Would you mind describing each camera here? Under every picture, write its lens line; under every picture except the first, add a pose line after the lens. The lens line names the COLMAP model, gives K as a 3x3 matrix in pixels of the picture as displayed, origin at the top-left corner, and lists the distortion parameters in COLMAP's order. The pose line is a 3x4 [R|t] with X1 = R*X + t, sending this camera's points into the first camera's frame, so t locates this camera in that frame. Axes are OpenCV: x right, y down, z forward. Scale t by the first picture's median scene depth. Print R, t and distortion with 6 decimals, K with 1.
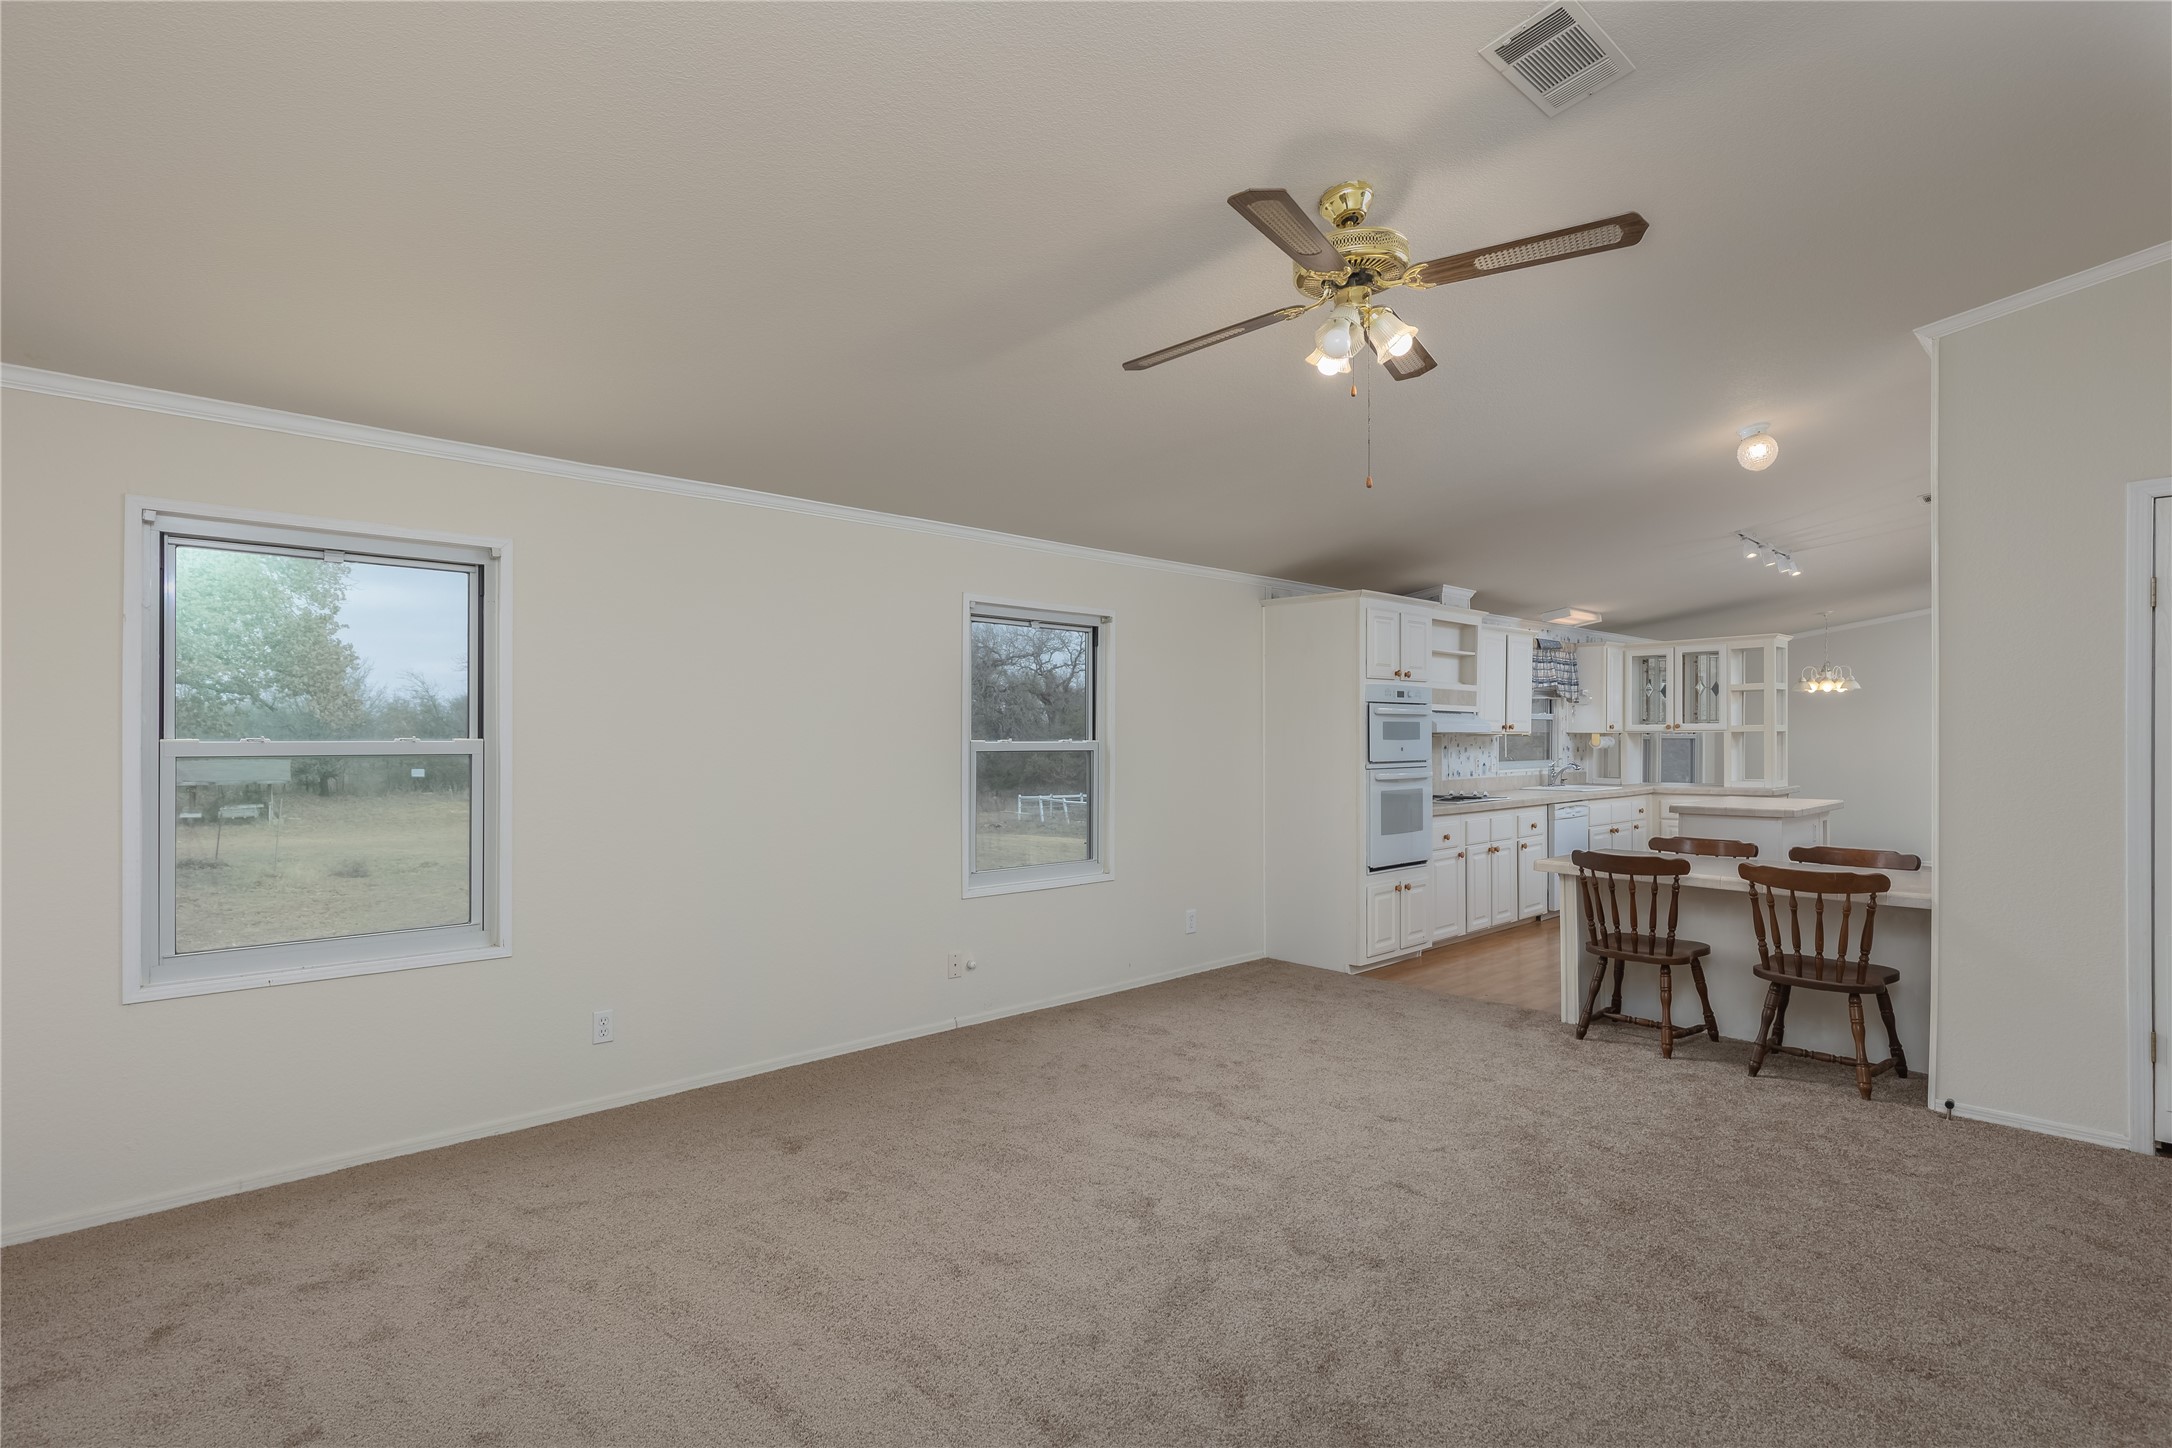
lens RADIAL K [[1073.4, 0, 1084.4], [0, 1073.4, 740.5], [0, 0, 1]] dist [-0.000386, -0.000101]
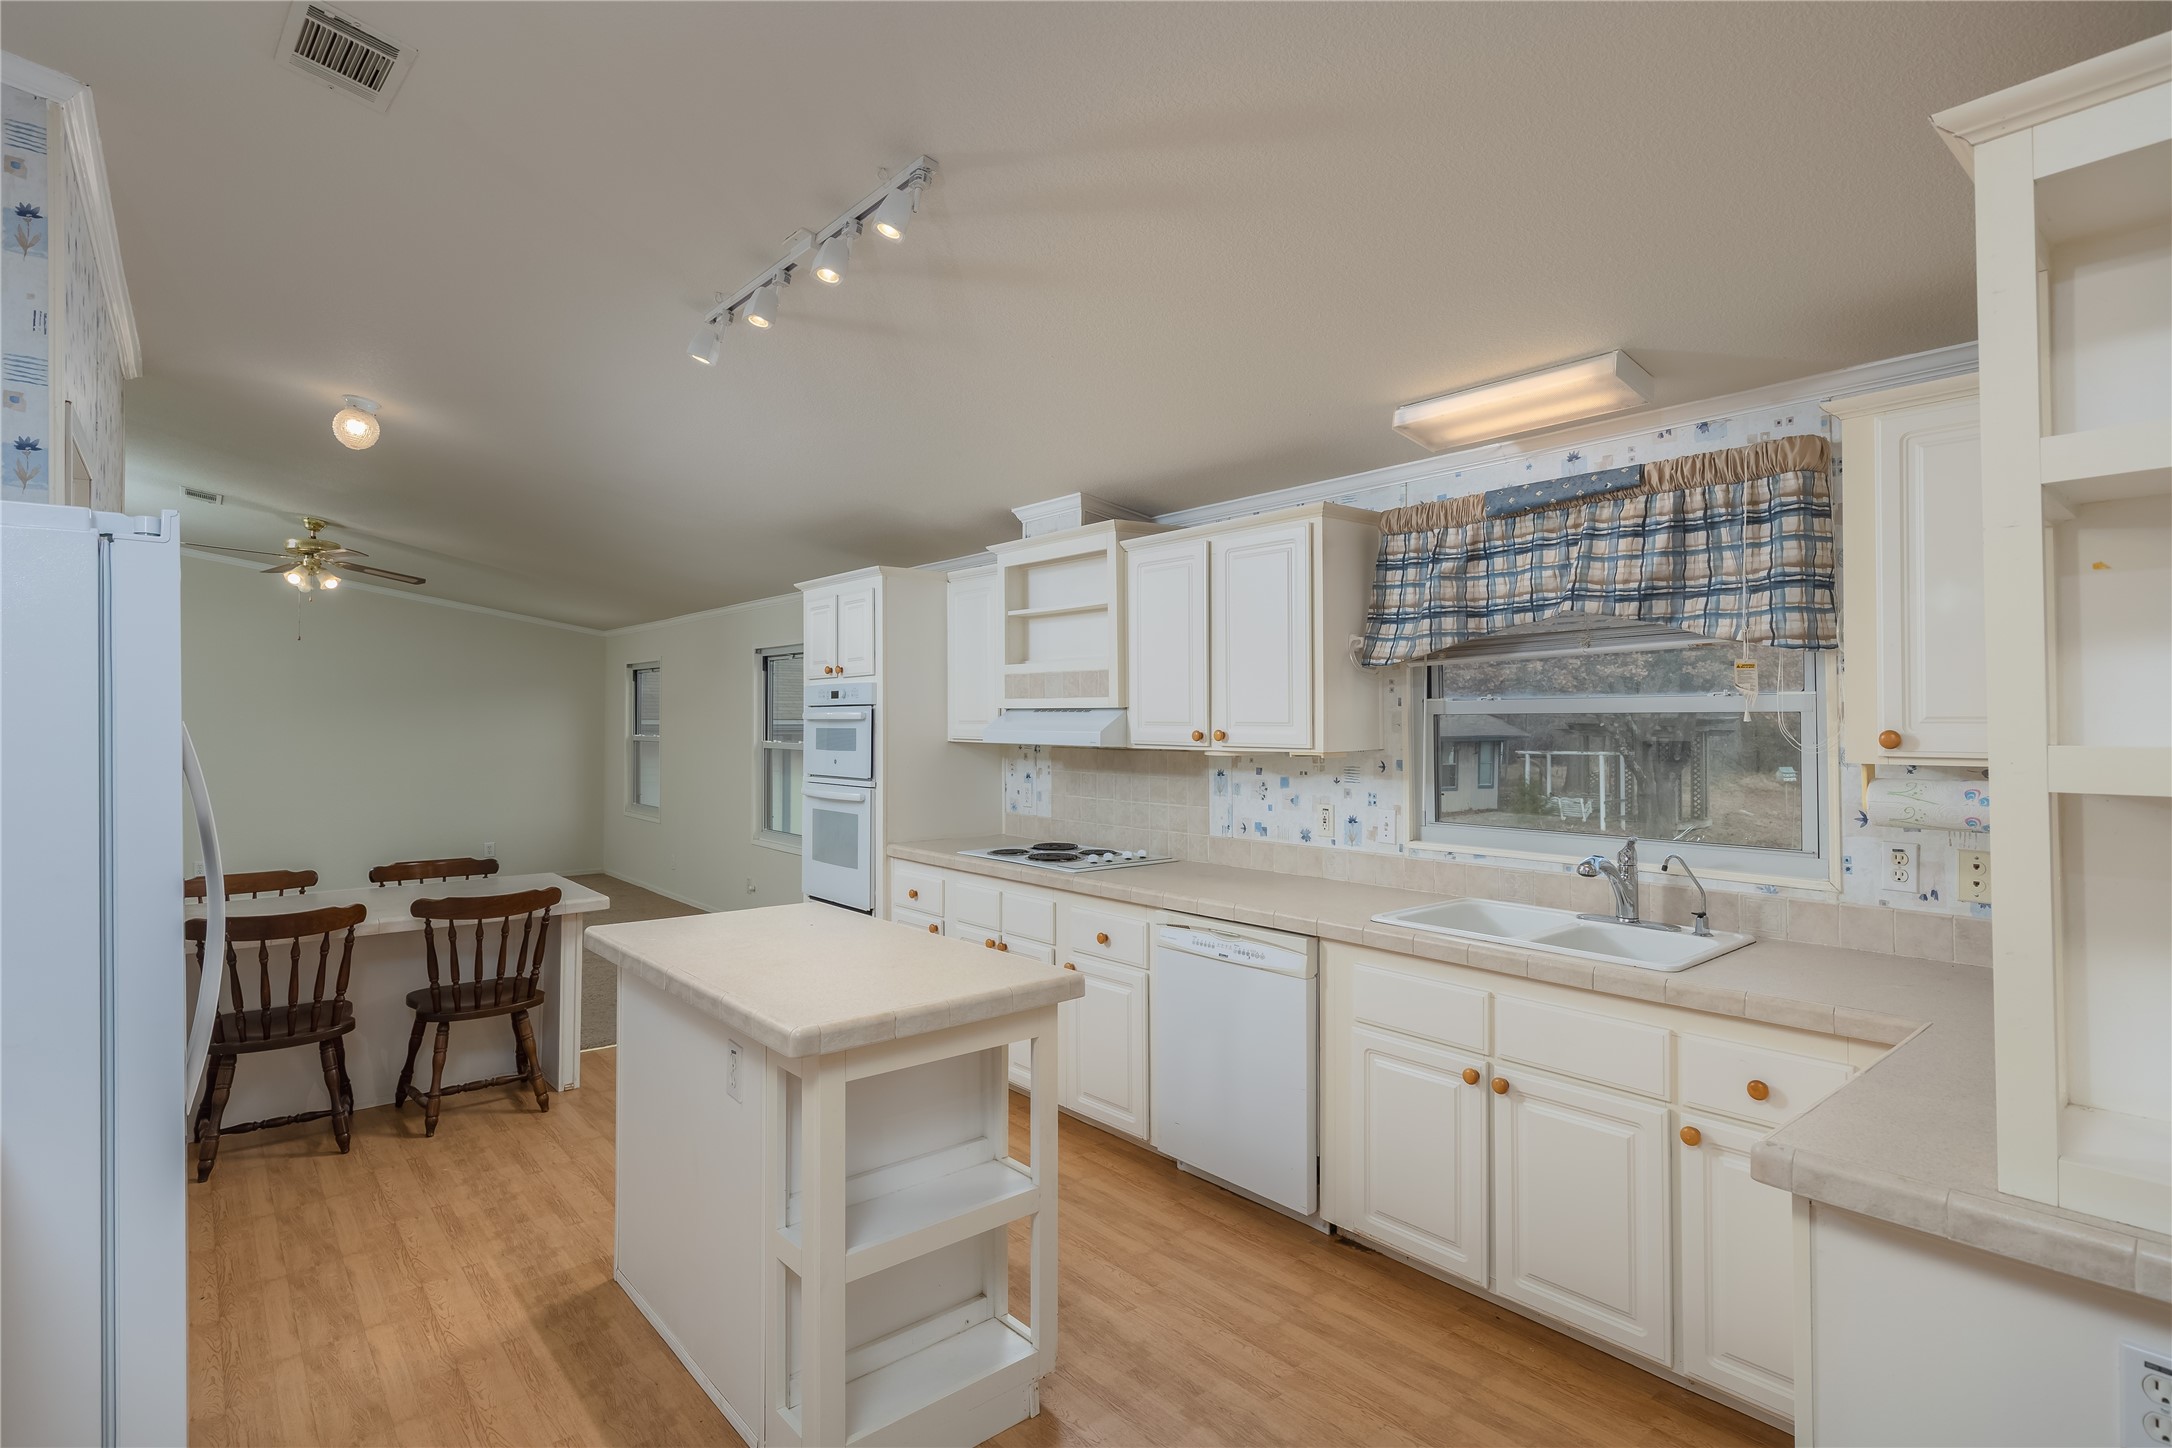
lens RADIAL K [[1073.8, 0, 1077.7], [0, 1073.8, 704.1], [0, 0, 1]] dist [-0.001266, 0.000048]
pose [[-0.057384, -0.016355, -0.998218, 0.774760], [-0.004913, 0.999858, -0.016099, -0.016757], [0.998340, 0.003981, -0.057456, 0.864889]]
